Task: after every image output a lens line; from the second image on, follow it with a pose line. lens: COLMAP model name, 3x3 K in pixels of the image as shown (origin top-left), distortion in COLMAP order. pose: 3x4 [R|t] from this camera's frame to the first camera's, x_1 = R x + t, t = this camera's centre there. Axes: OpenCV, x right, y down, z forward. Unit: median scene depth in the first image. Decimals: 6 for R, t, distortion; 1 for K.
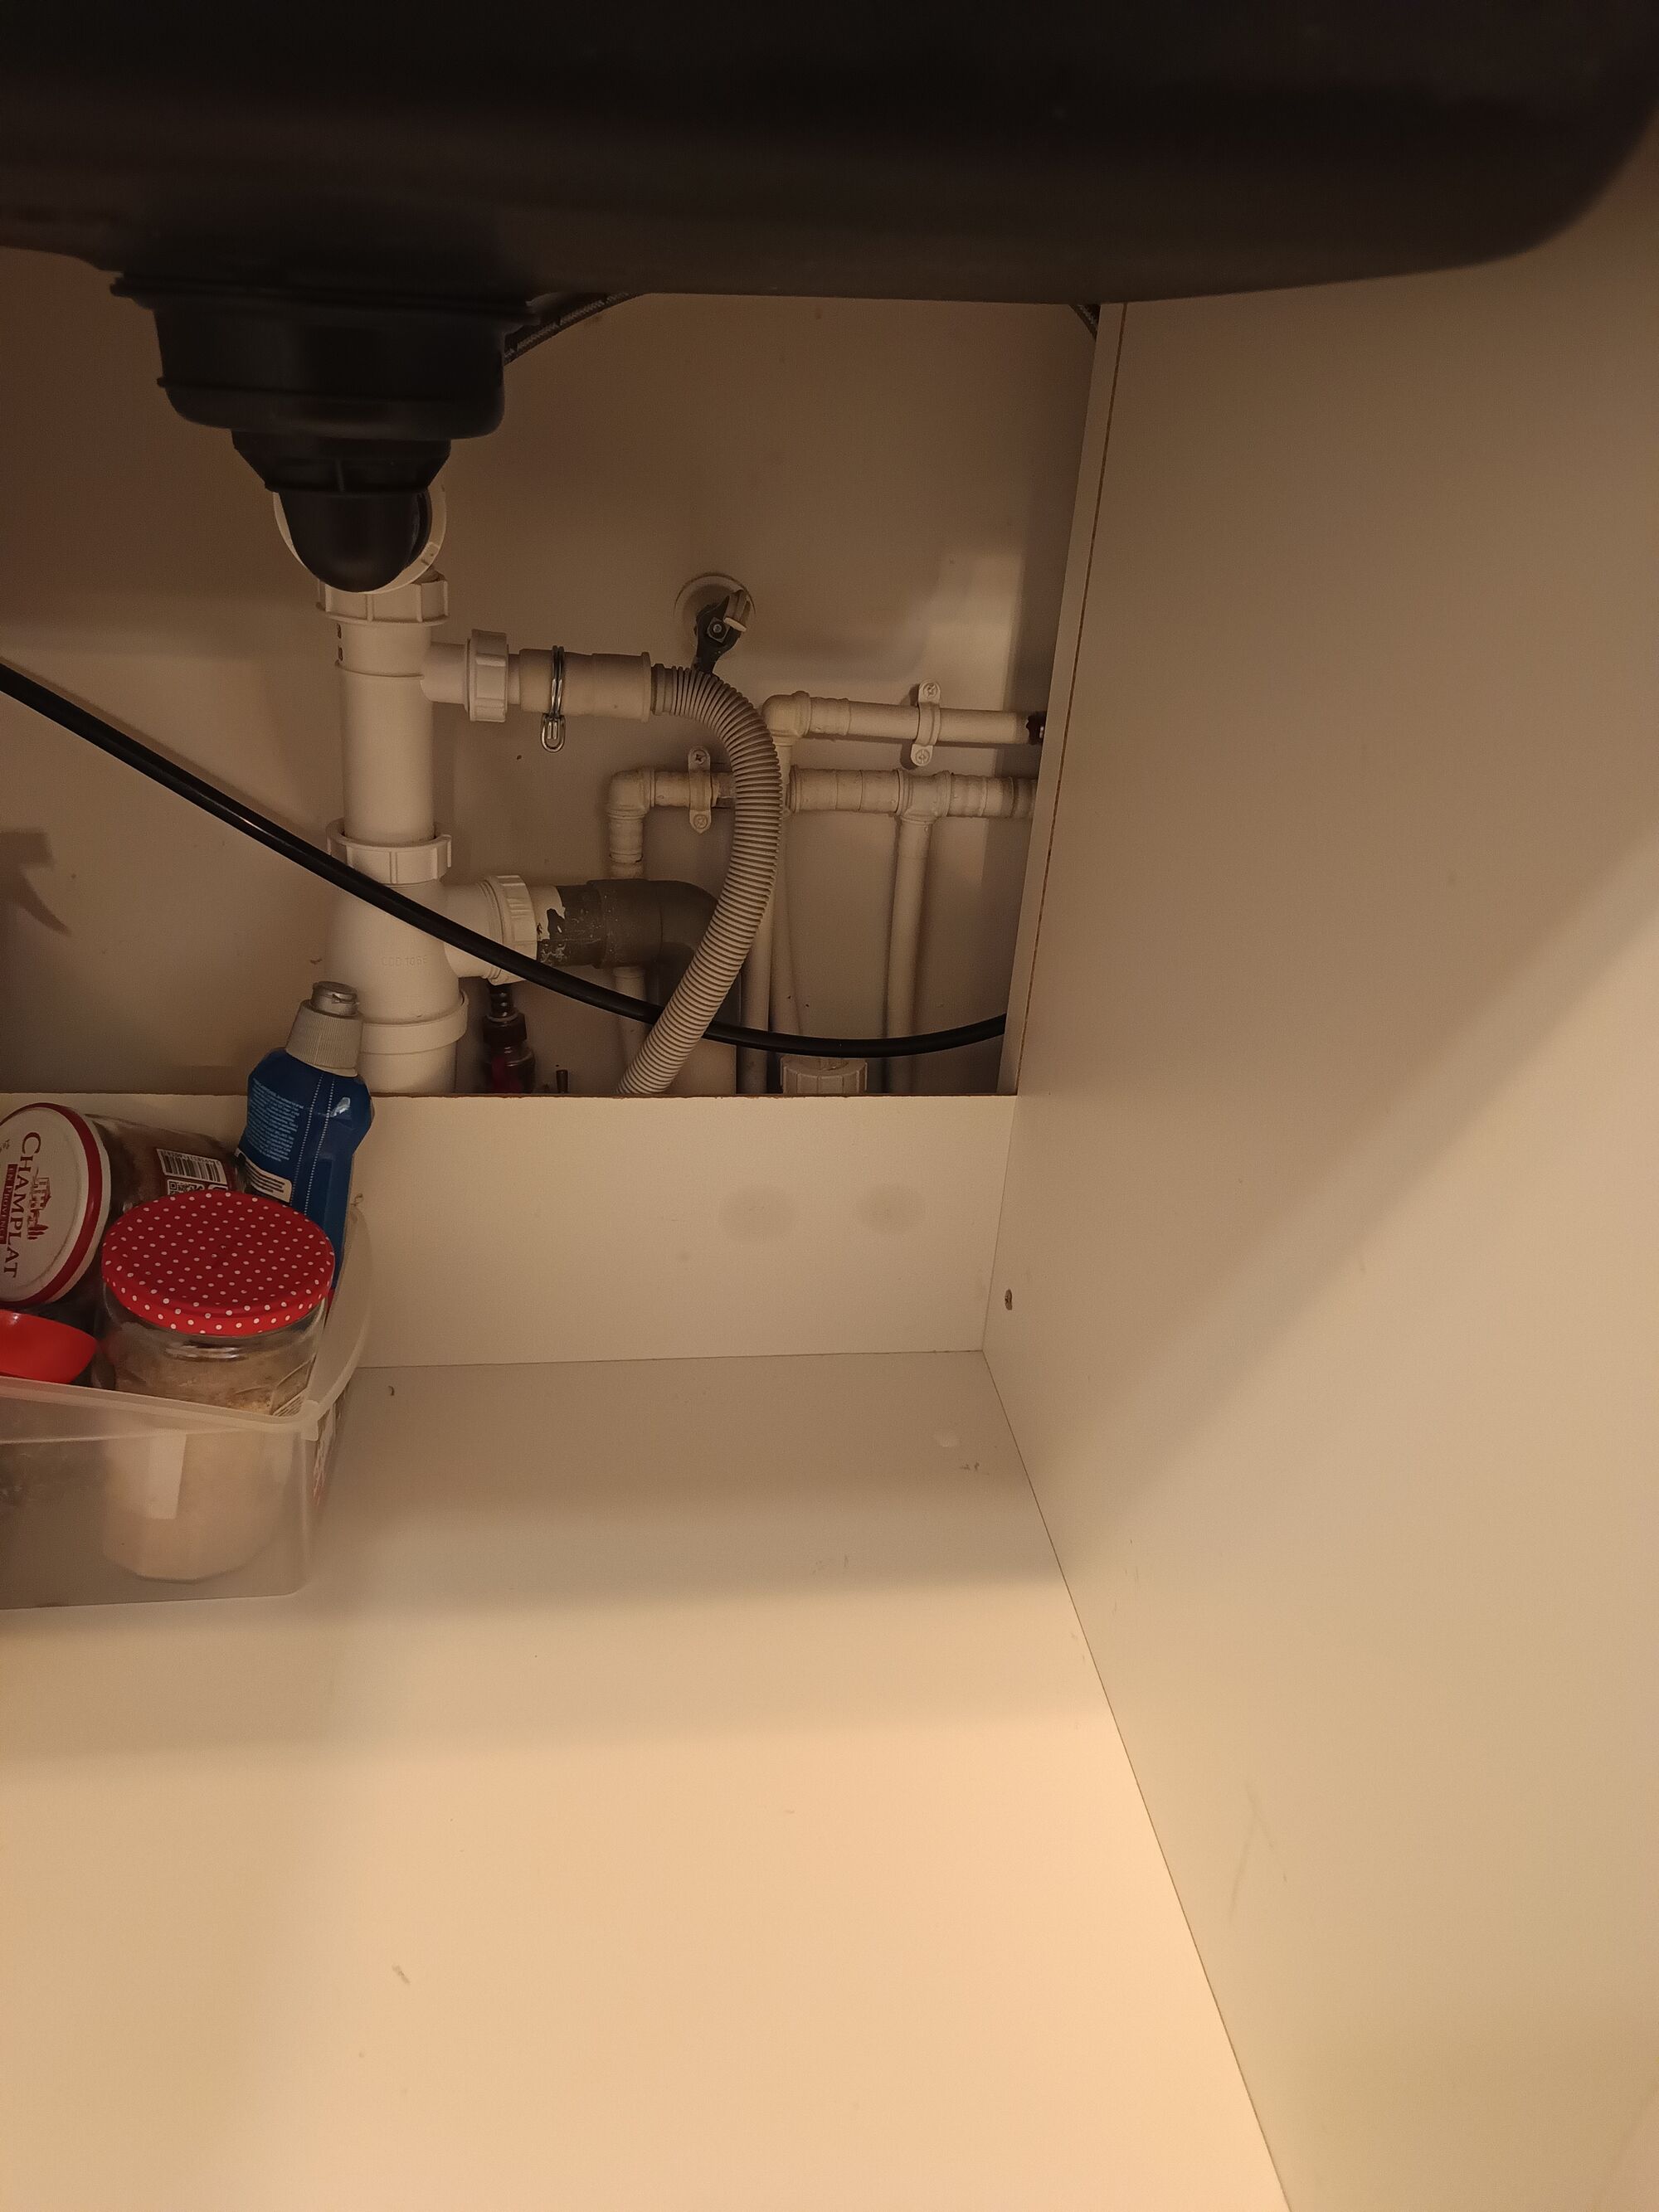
lens RADIAL K [[1526.7, 0, 829.5], [0, 1526.7, 1106.0], [0, 0, 1]] dist [0.023088, -0.031830]
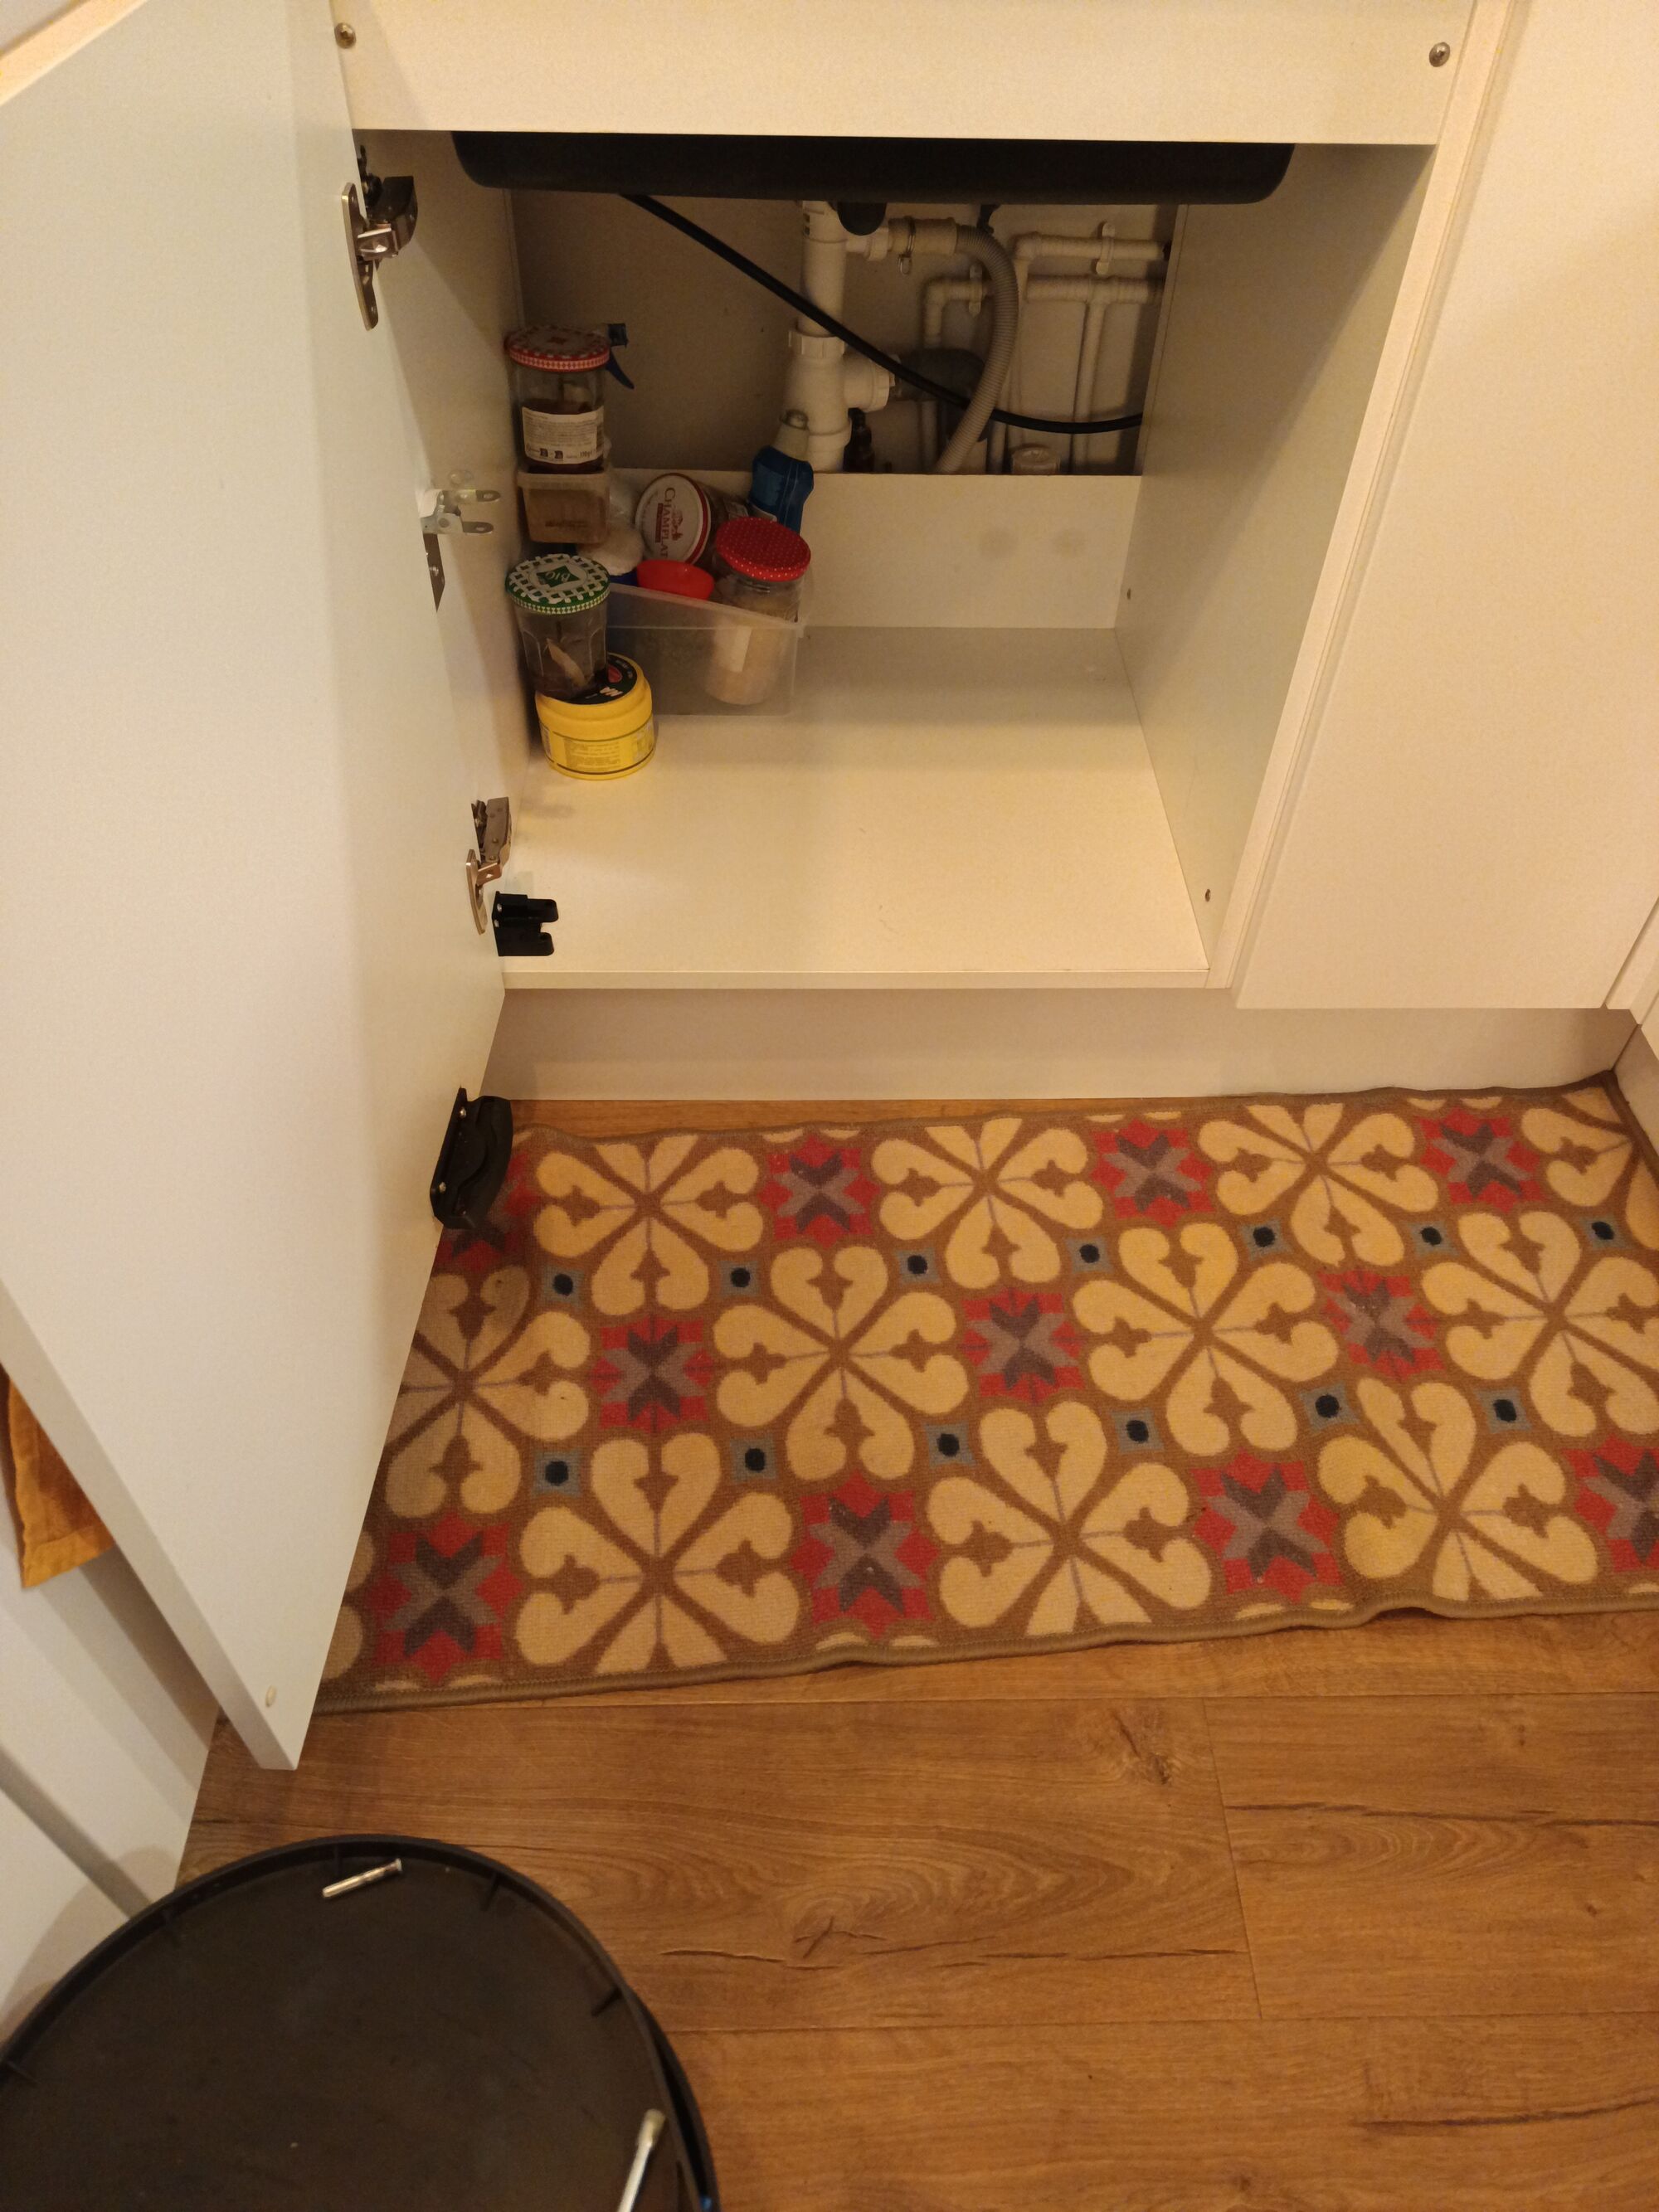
lens RADIAL K [[1526.7, 0, 829.5], [0, 1526.7, 1106.0], [0, 0, 1]] dist [0.023088, -0.031830]
pose [[0.993634, 0.045713, -0.102969, -0.030007], [-0.006675, 0.936261, 0.351240, 0.065700], [0.112462, -0.348317, 0.930606, -1.161396]]
